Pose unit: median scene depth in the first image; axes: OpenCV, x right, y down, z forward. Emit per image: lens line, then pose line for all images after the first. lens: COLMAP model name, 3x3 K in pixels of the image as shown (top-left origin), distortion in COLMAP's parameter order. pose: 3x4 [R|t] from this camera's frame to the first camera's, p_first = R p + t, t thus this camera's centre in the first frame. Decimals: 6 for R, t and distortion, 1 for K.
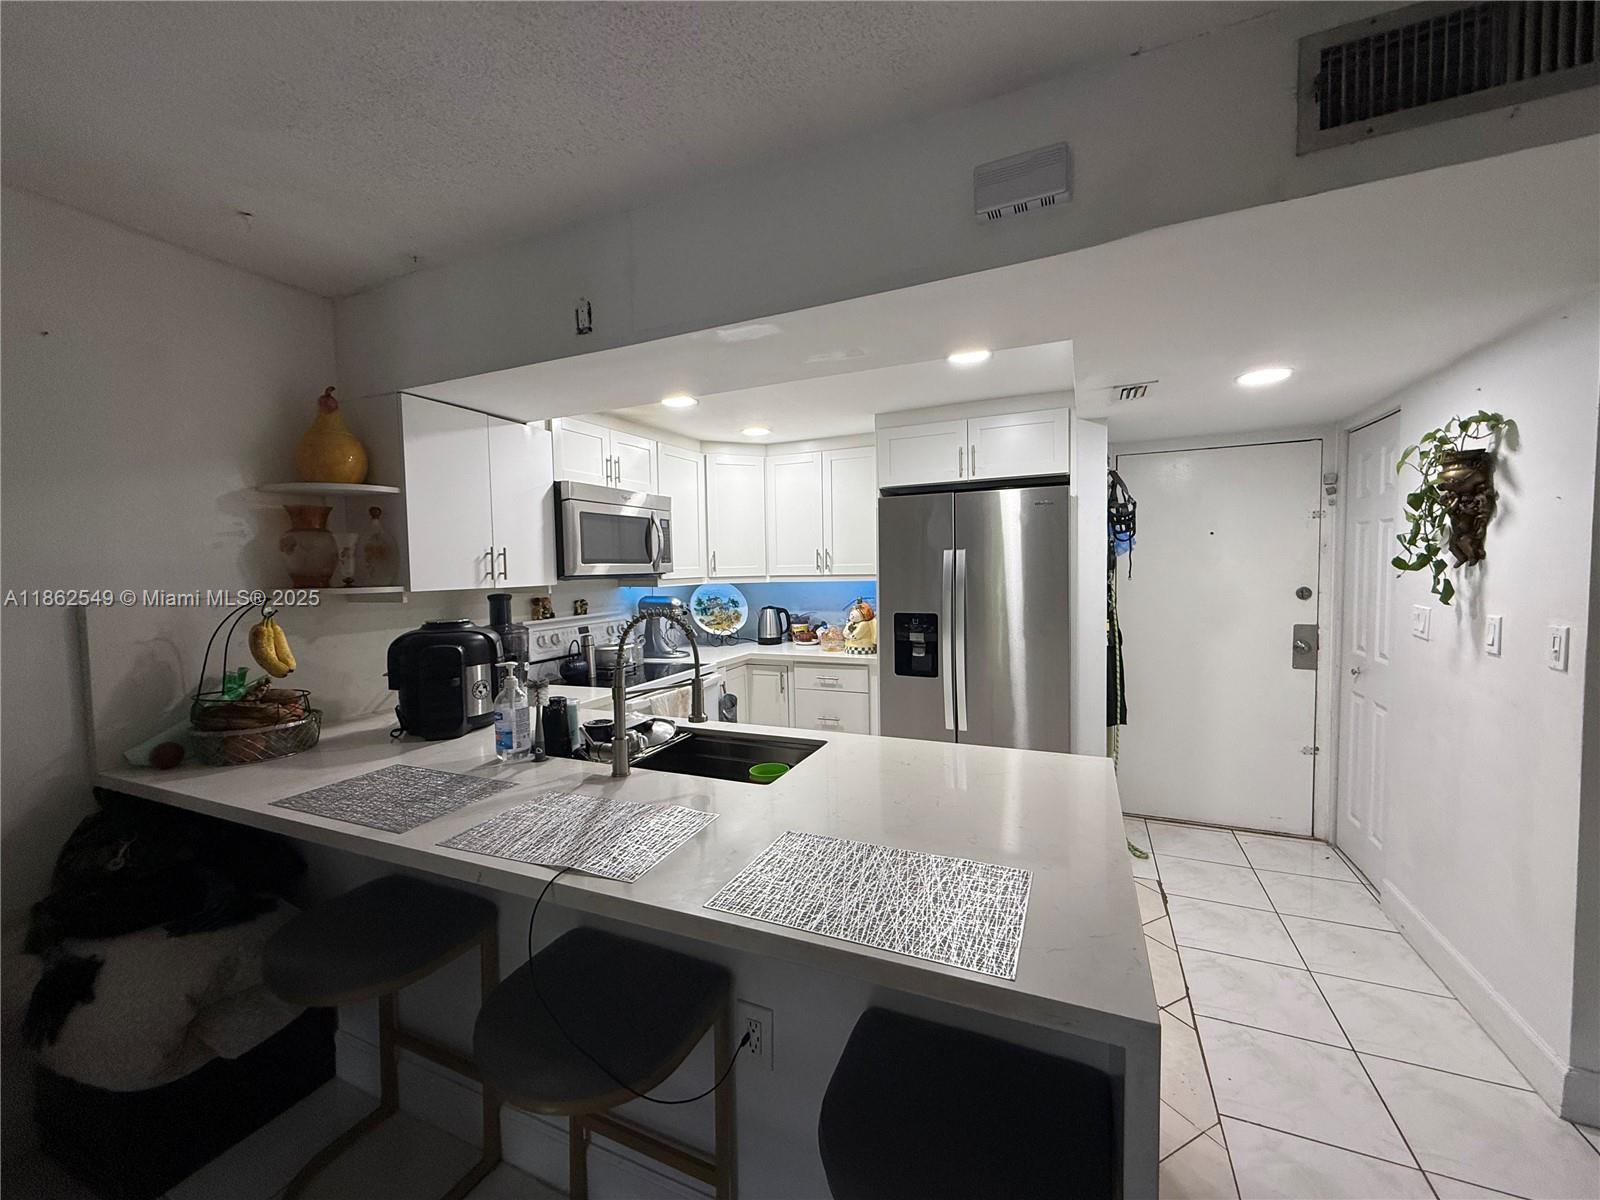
lens RADIAL K [[635.9, 0, 793.7], [0, 635.9, 597.1], [0, 0, 1]] dist [-0.001842, -0.000693]
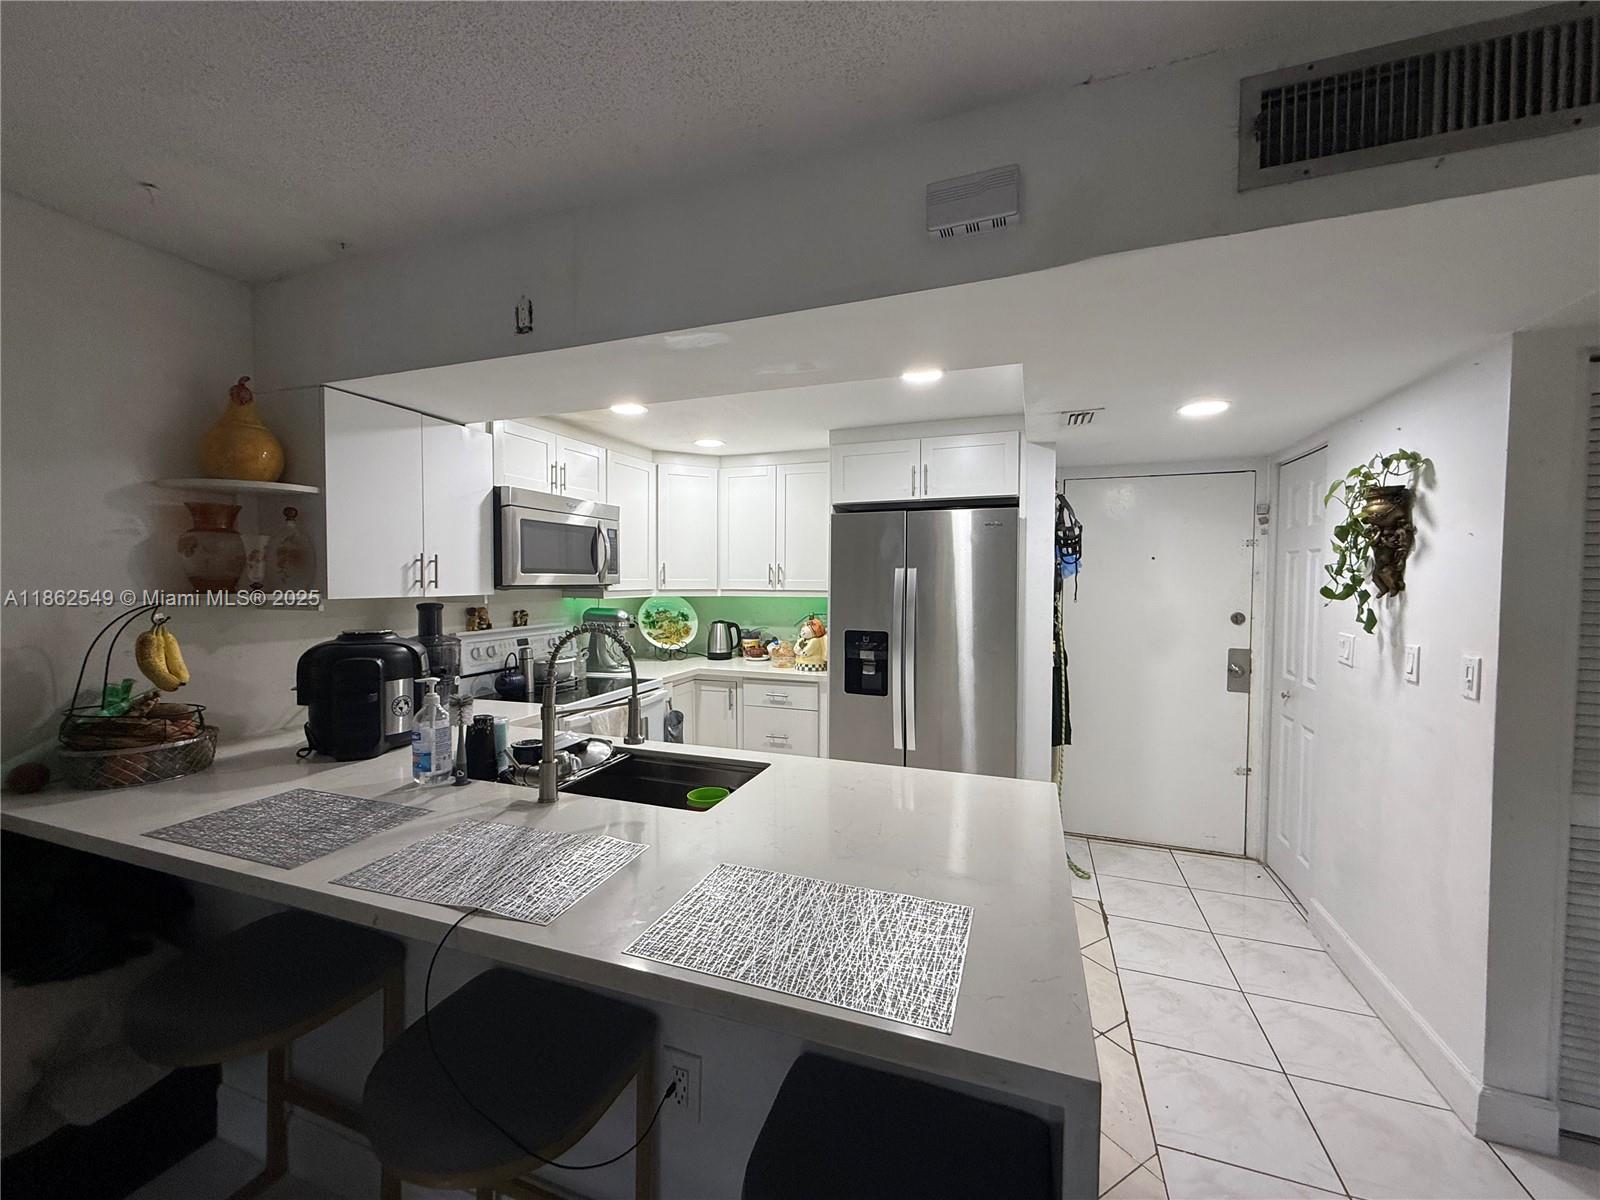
lens RADIAL K [[635.9, 0, 794.4], [0, 635.9, 596.9], [0, 0, 1]] dist [-0.001842, -0.000693]
pose [[0.997345, 0.021736, 0.069496, 0.014053], [-0.020258, 0.999555, -0.021904, -0.005545], [-0.069941, 0.020438, 0.997342, 0.025177]]
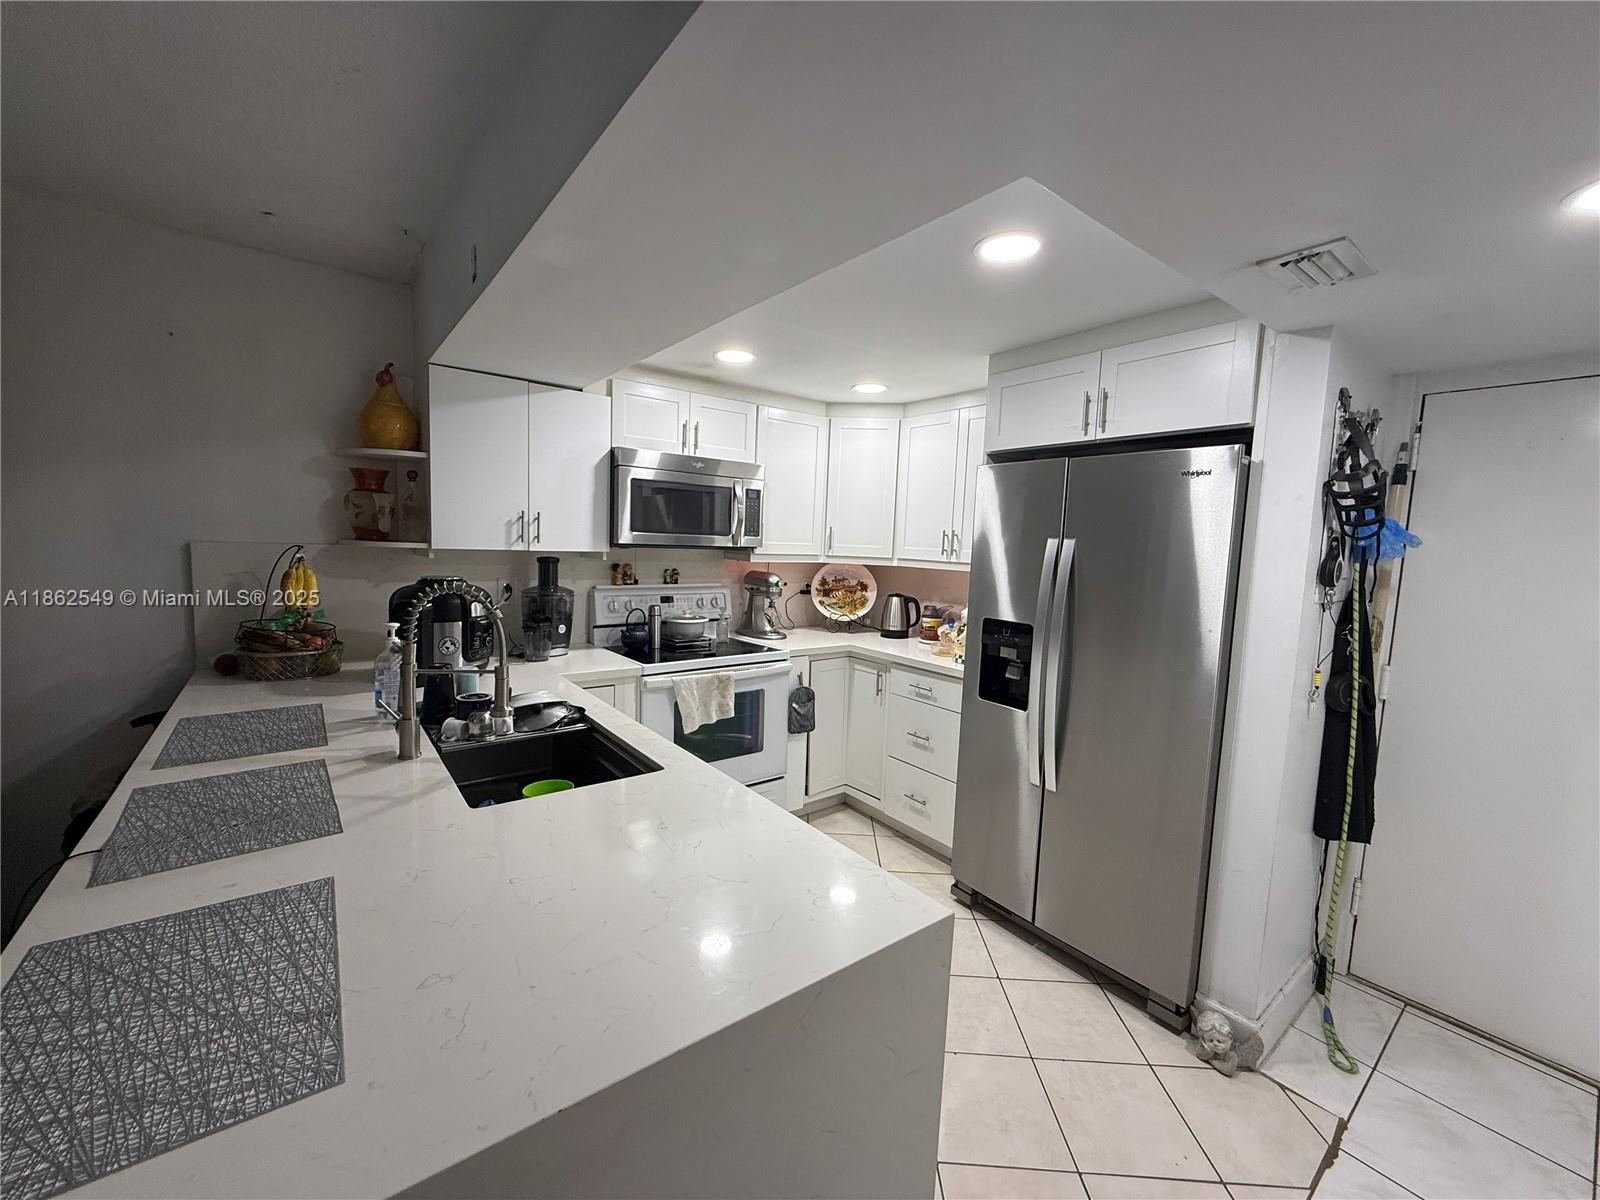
lens RADIAL K [[635.9, 0, 796.4], [0, 635.9, 597.5], [0, 0, 1]] dist [-0.001842, -0.000693]
pose [[0.878031, 0.096933, -0.468684, 0.478437], [-0.078728, 0.995188, 0.058335, -0.038875], [0.472084, -0.014321, 0.881437, 0.337517]]
